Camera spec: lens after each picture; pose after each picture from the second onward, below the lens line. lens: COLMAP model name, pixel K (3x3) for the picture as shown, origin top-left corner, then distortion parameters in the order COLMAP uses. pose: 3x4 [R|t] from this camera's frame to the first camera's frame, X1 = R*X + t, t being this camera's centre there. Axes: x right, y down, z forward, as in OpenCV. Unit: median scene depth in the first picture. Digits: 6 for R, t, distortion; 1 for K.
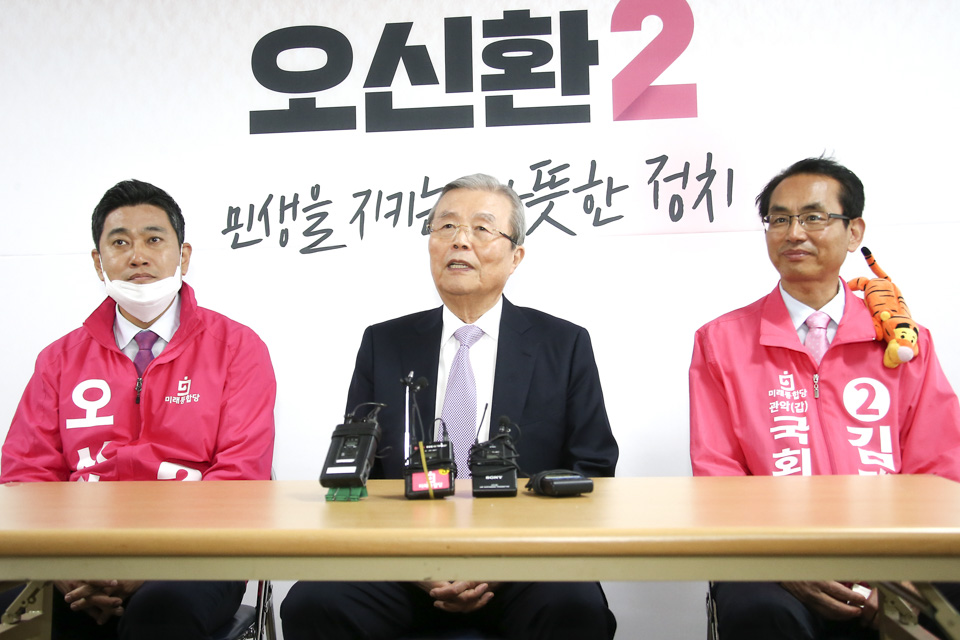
lens RADIAL K [[1062.5, 0, 480.0], [0, 1062.5, 317.4], [0, 0, 1]] dist [-0.012327, 0.033108]
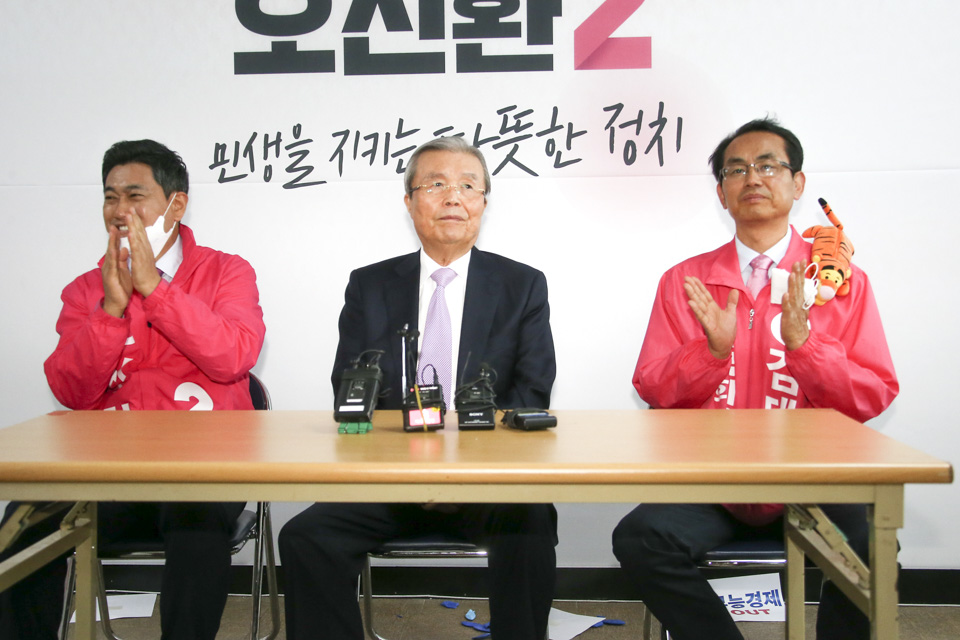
lens RADIAL K [[1079.8, 0, 477.5], [0, 1079.8, 320.0], [0, 0, 1]] dist [-0.019094, 0.011865]
pose [[0.998919, 0.006196, 0.046065, -0.022235], [-0.010971, 0.994501, 0.104153, -0.044621], [-0.045167, -0.104545, 0.993494, -0.115290]]
